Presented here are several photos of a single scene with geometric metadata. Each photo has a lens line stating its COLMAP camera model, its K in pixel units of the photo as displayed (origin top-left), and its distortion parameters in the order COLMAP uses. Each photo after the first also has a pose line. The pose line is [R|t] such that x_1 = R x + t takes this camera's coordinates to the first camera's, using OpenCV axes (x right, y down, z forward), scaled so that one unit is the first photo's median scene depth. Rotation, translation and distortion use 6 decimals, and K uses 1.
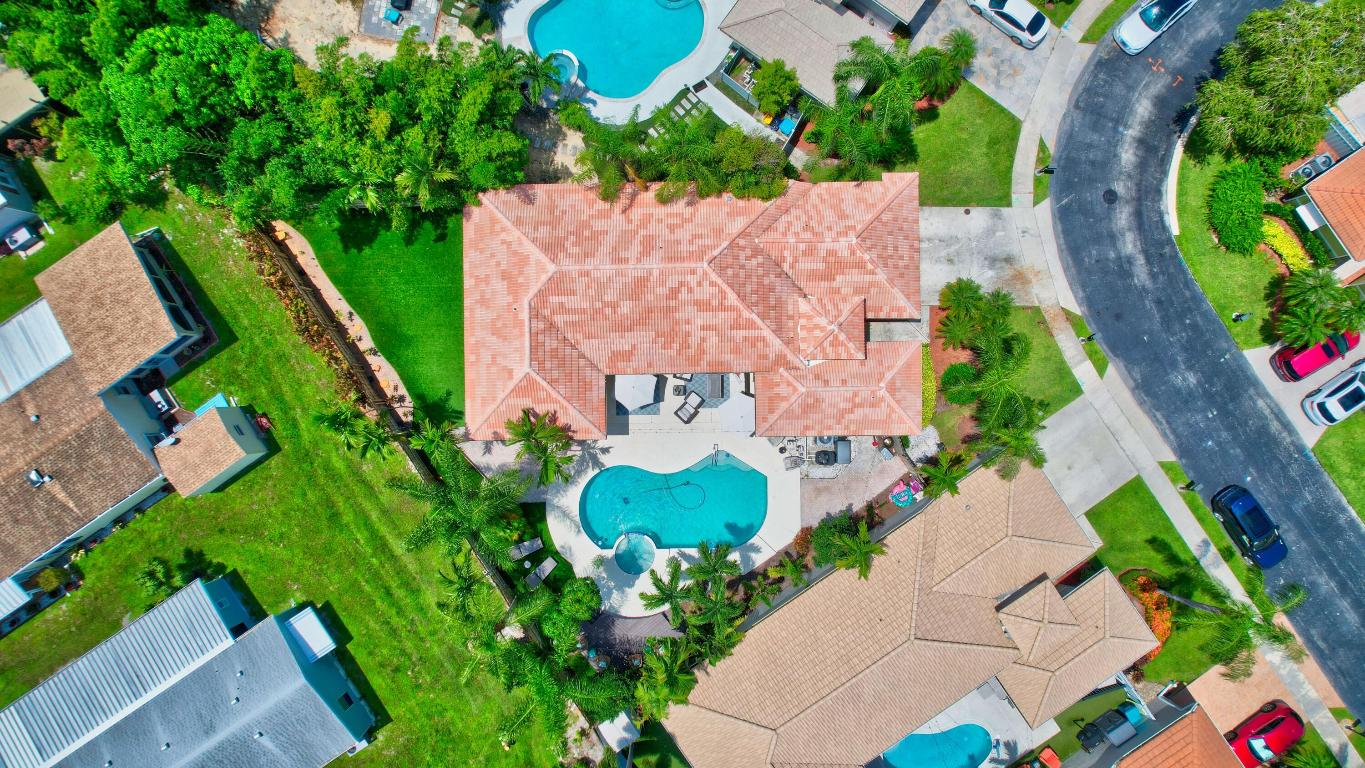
lens RADIAL K [[879.1, 0, 682.5], [0, 879.1, 384.0], [0, 0, 1]] dist [-0.076242, 0.080627]
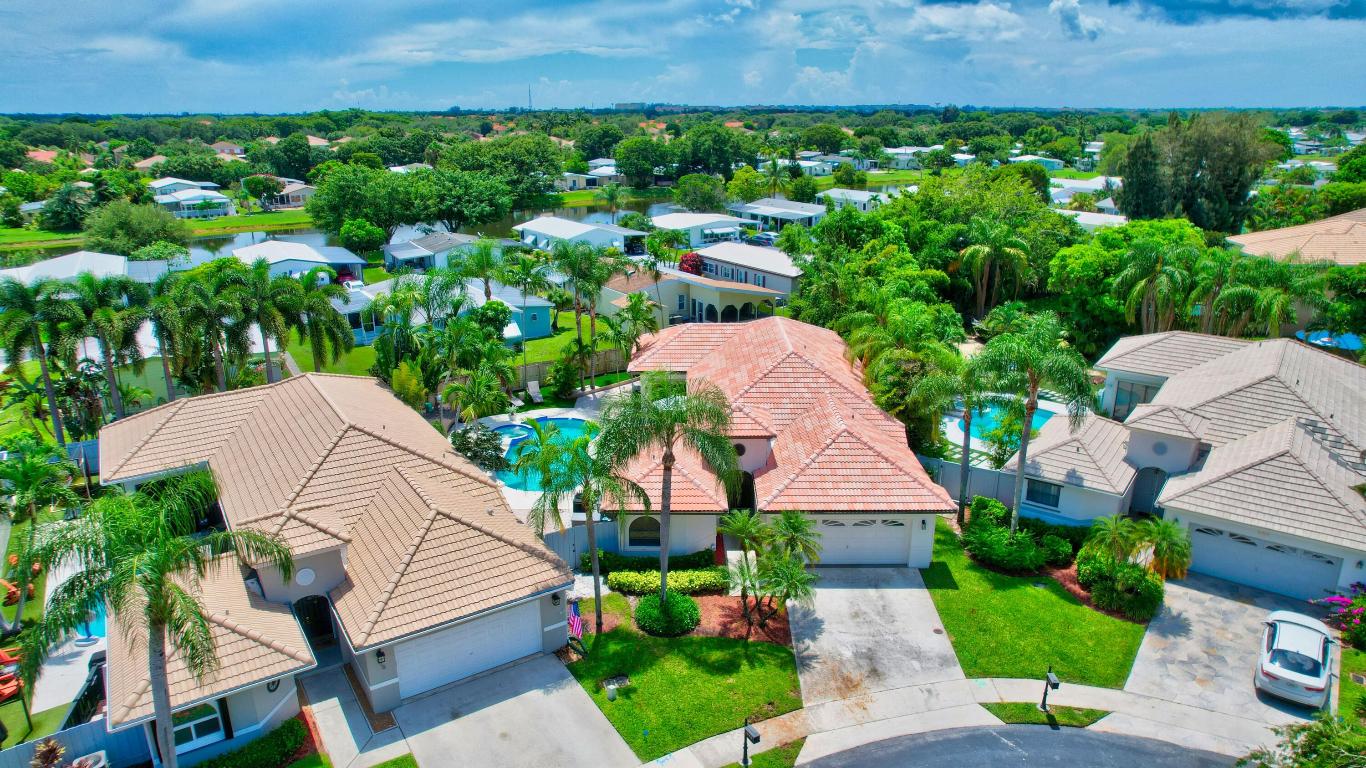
lens RADIAL K [[874.9, 0, 683.0], [0, 874.9, 384.0], [0, 0, 1]] dist [-0.075573, 0.062690]
pose [[-0.016207, 0.304341, -0.952425, 0.877960], [-0.999610, 0.016749, 0.022362, -0.028682], [0.022758, 0.952416, 0.303951, 0.631913]]
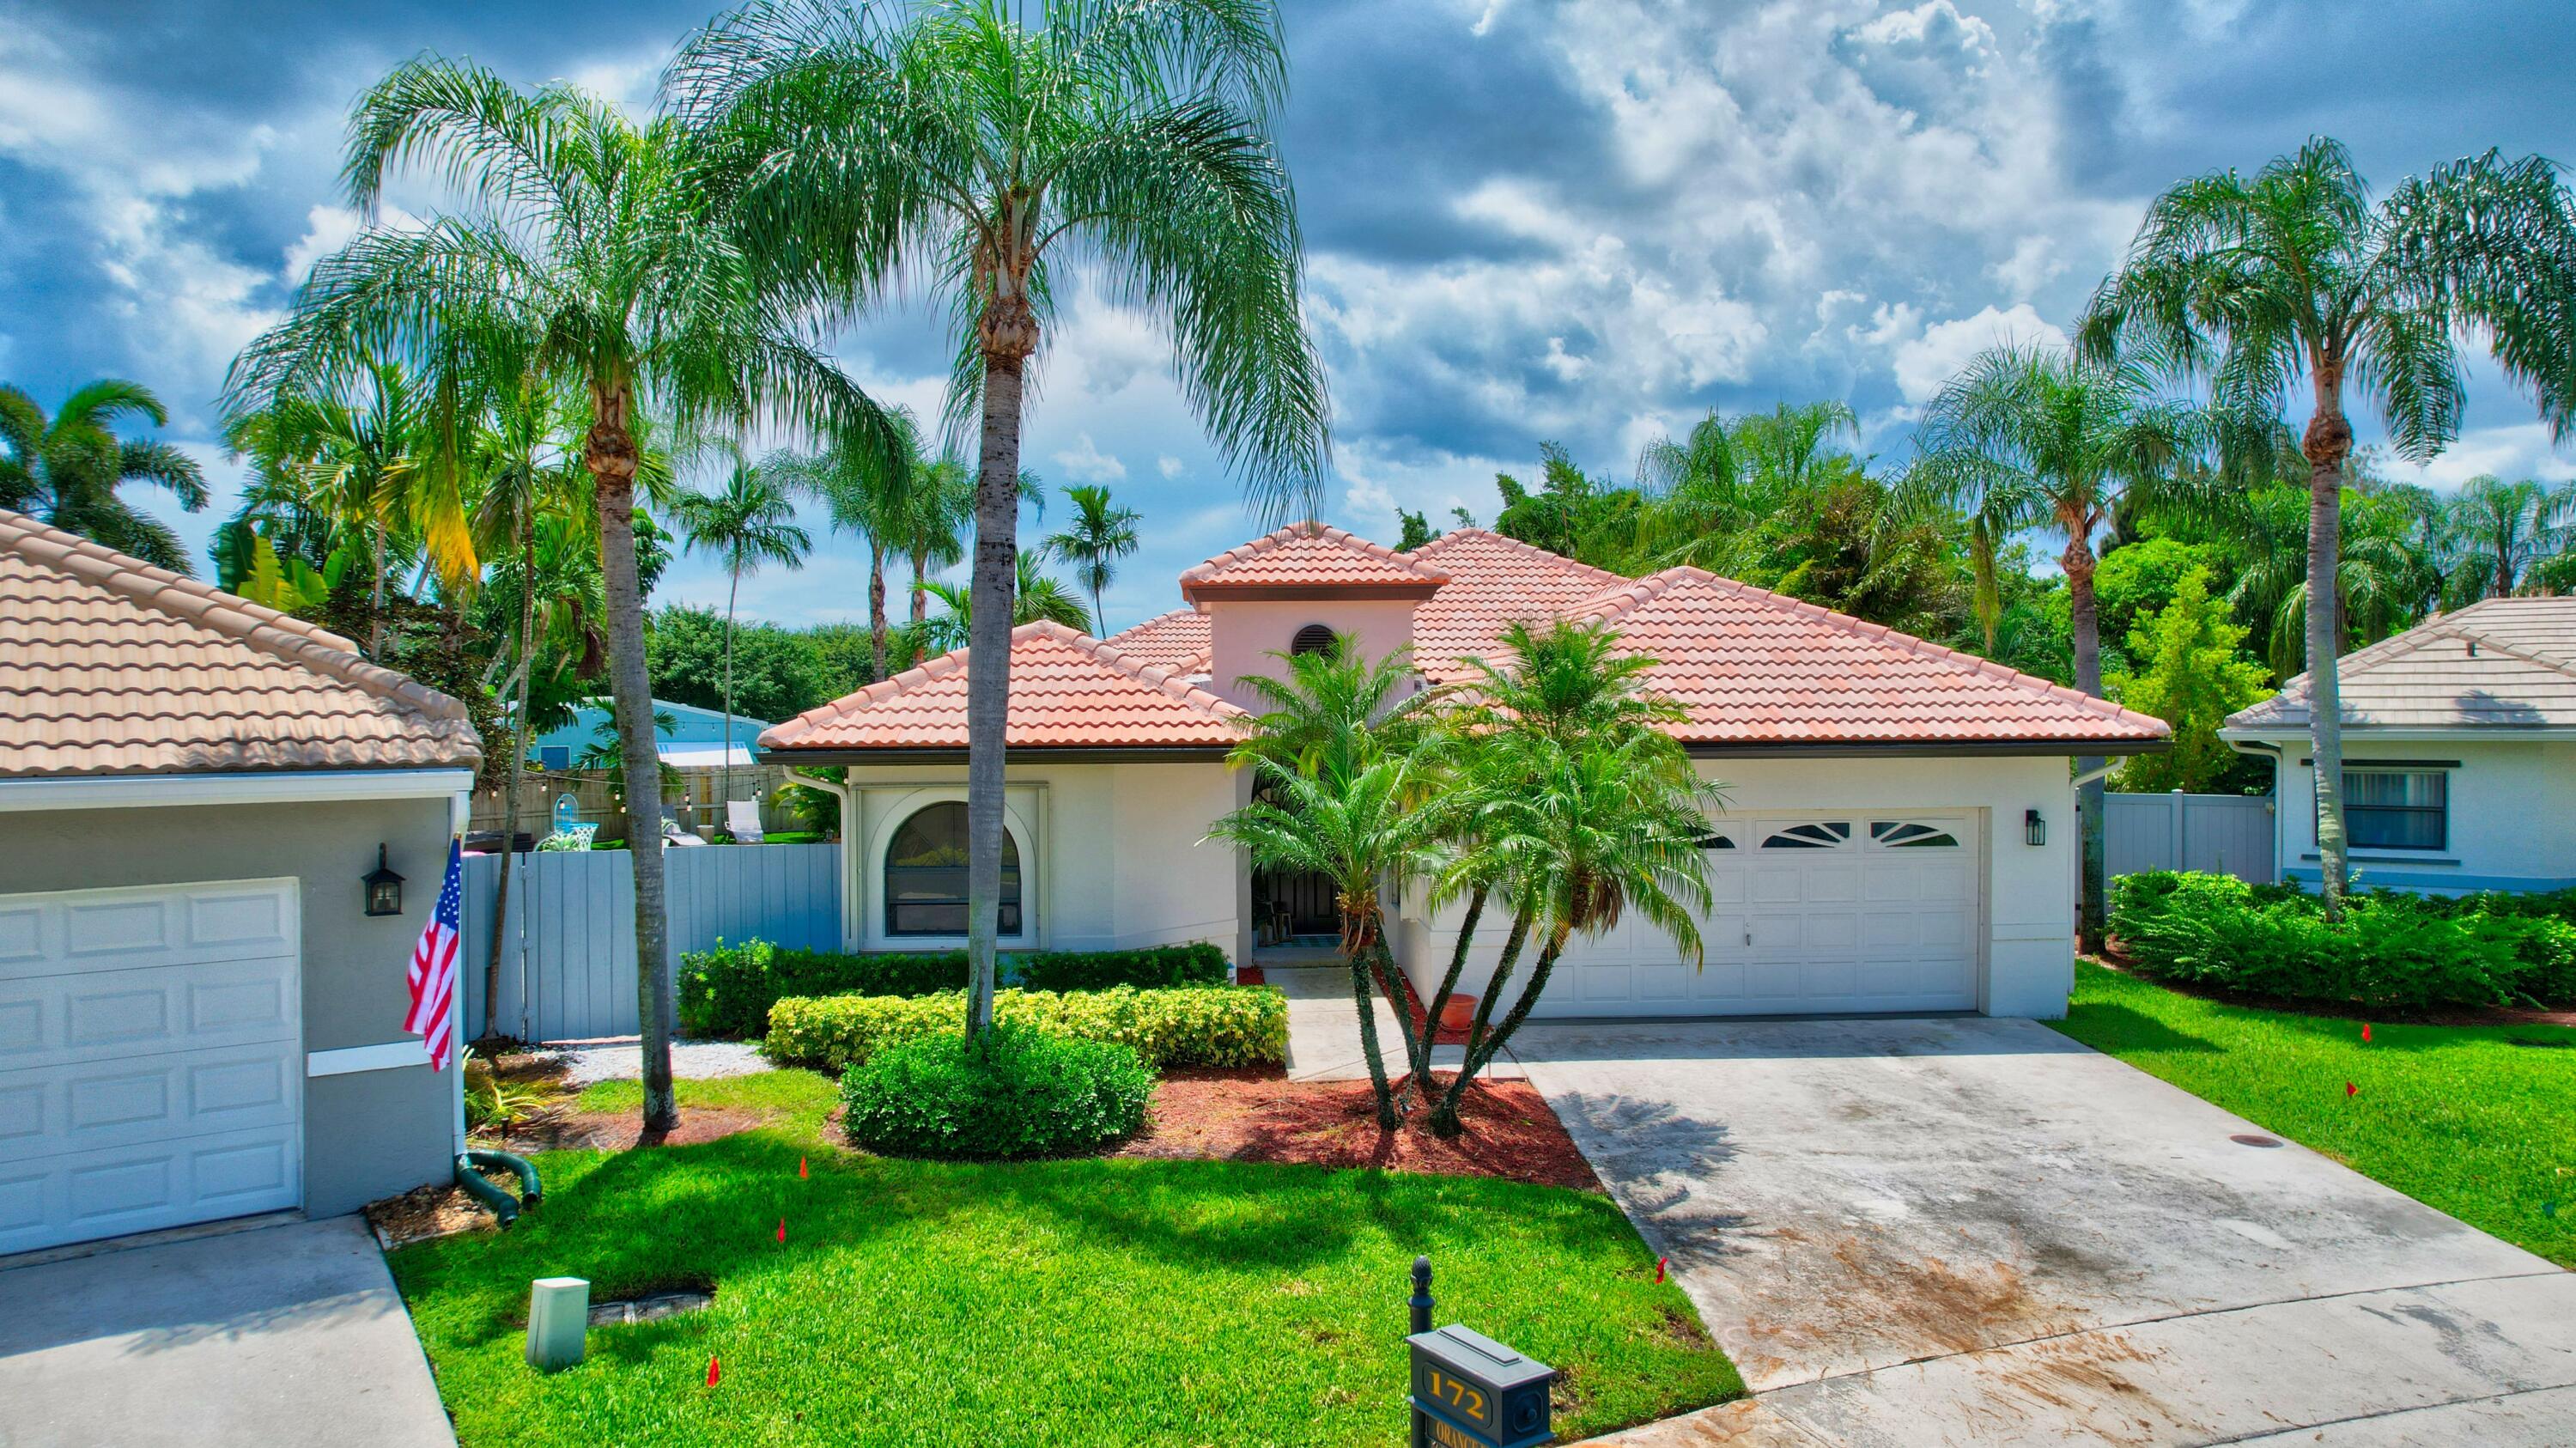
lens RADIAL K [[1650.0, 0, 1288.0], [0, 1650.0, 724.0], [0, 0, 1]] dist [-0.075573, 0.062690]
pose [[0.032407, 0.010406, -0.999421, 0.576455], [-0.999068, 0.028846, -0.032095, -0.038813], [0.028495, 0.999530, 0.011331, 0.927945]]
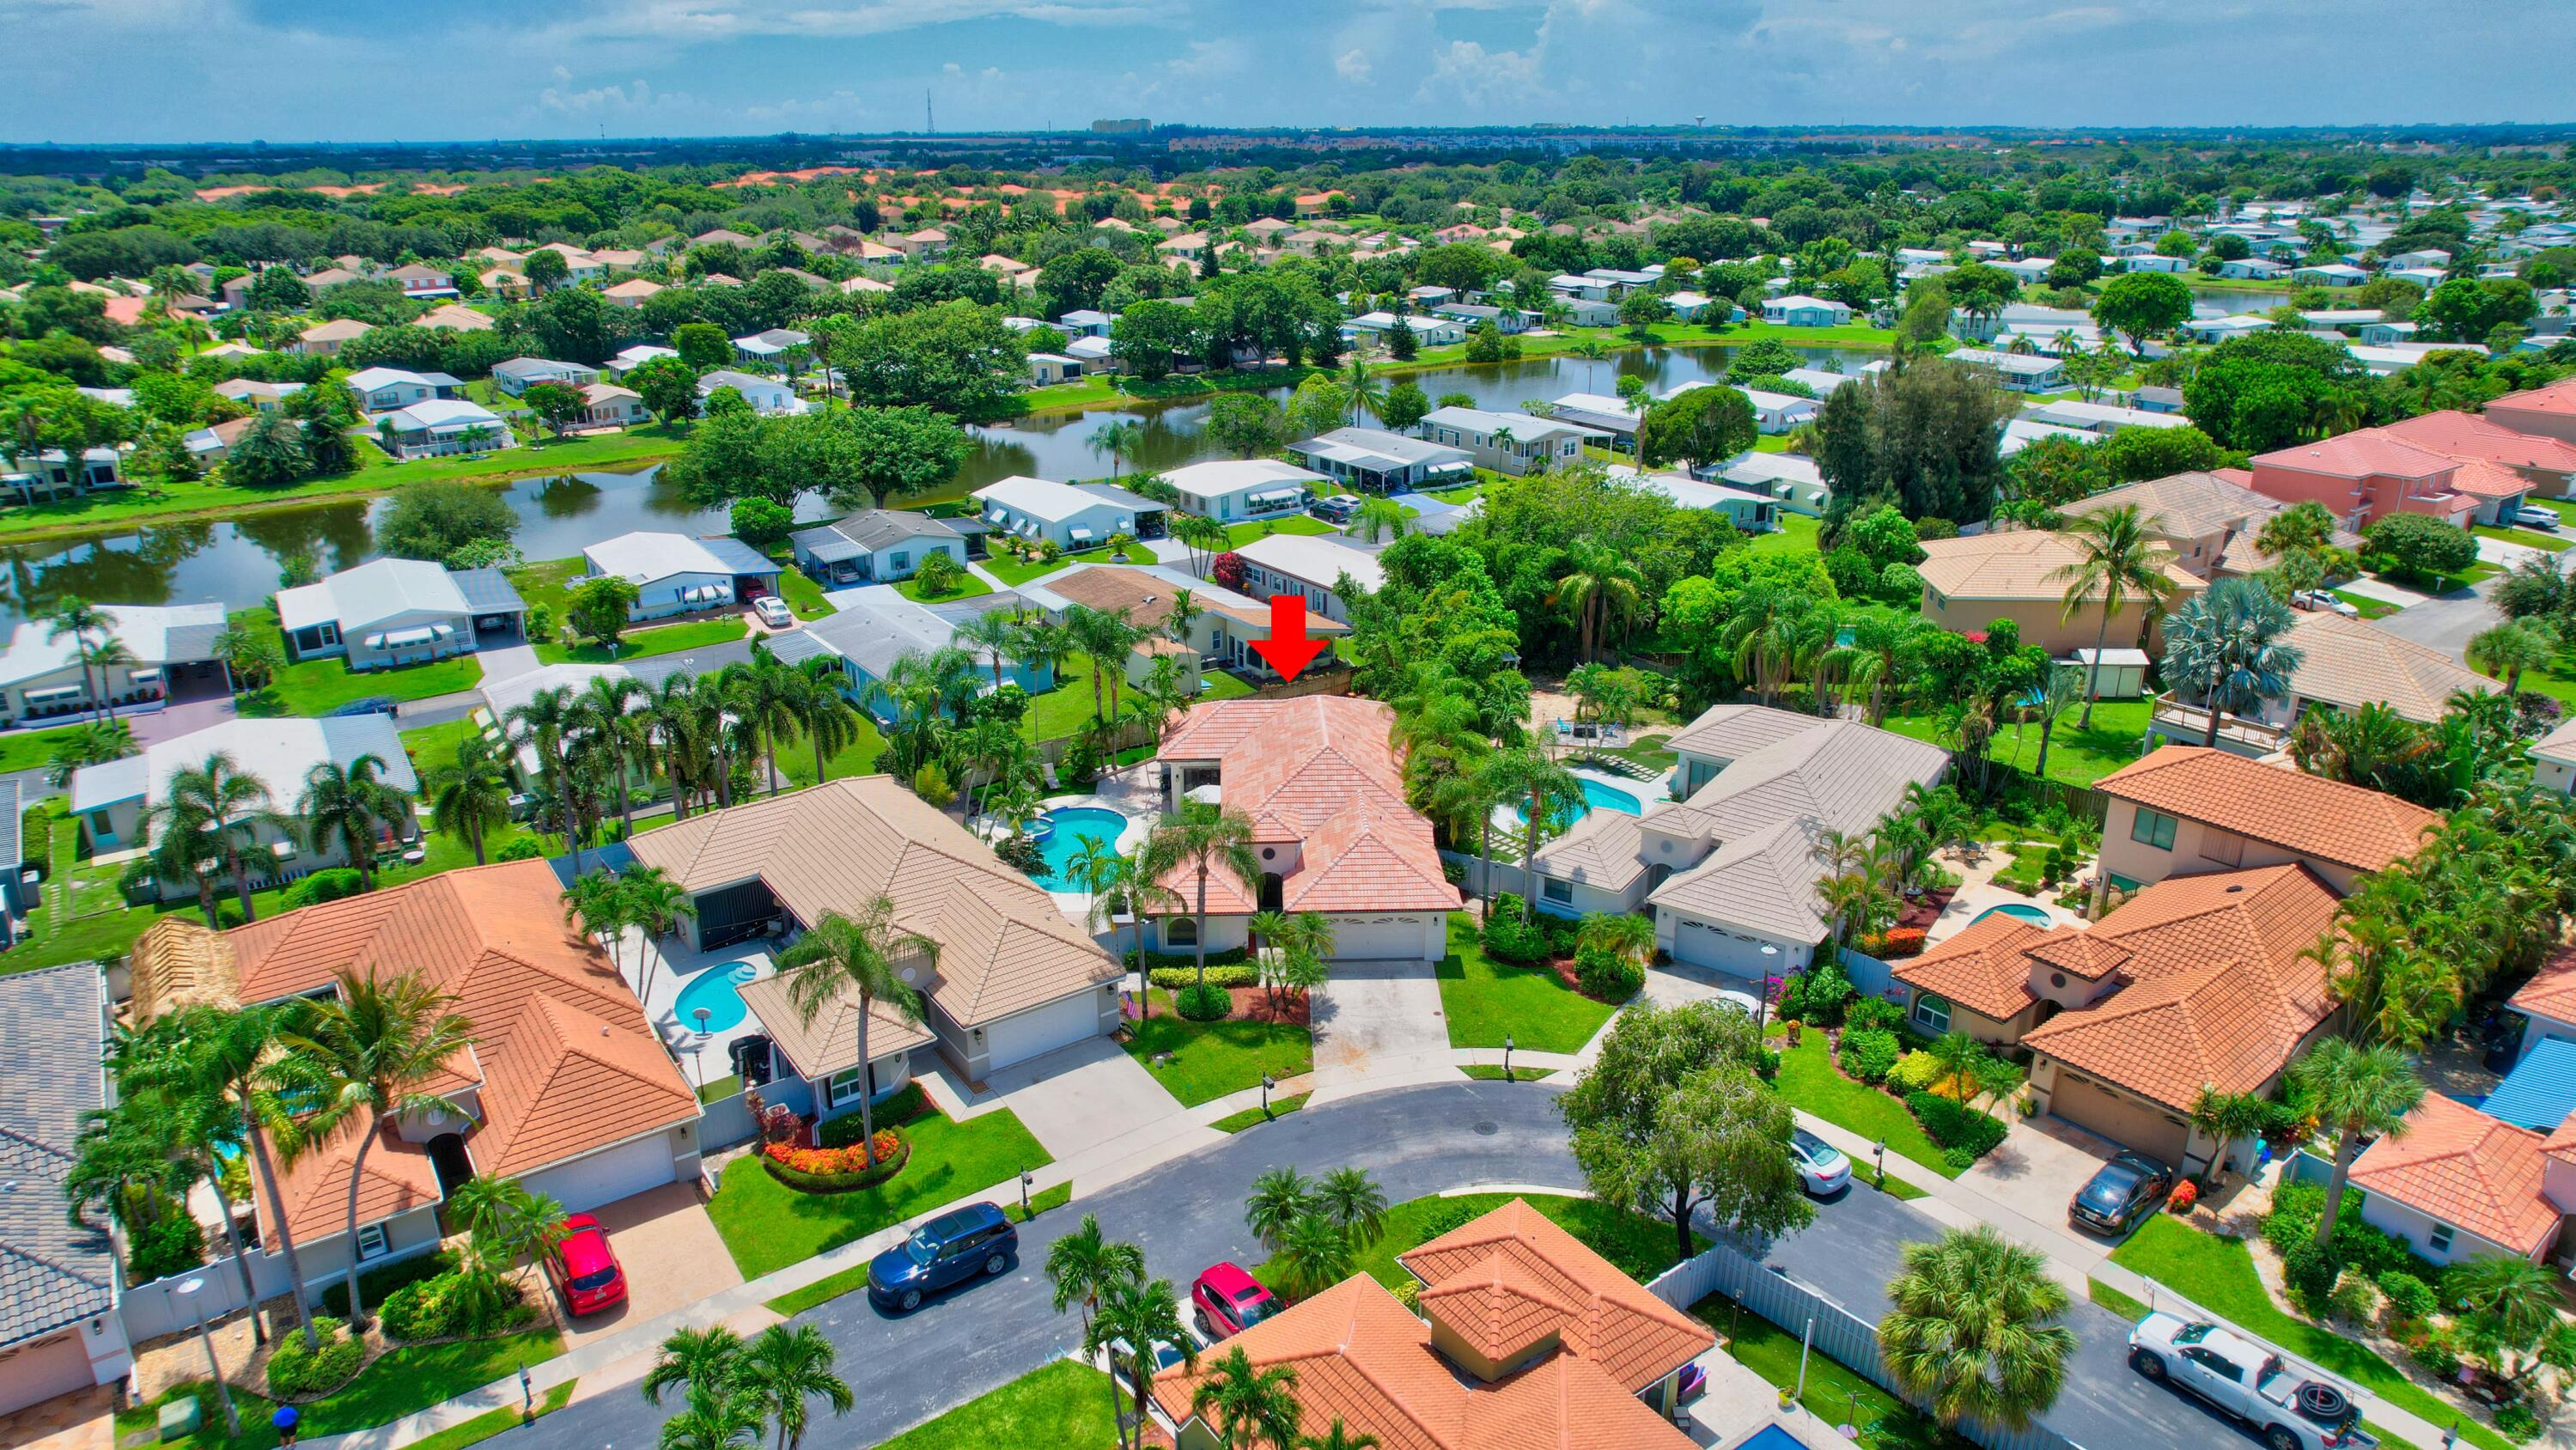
lens RADIAL K [[1649.9, 0, 1288.0], [0, 1649.9, 725.0], [0, 0, 1]] dist [-0.075573, 0.062690]
pose [[0.022077, 0.347545, -0.937403, 1.549106], [-0.999479, 0.029763, -0.012504, -0.061047], [0.023554, 0.937191, 0.348021, 0.281966]]
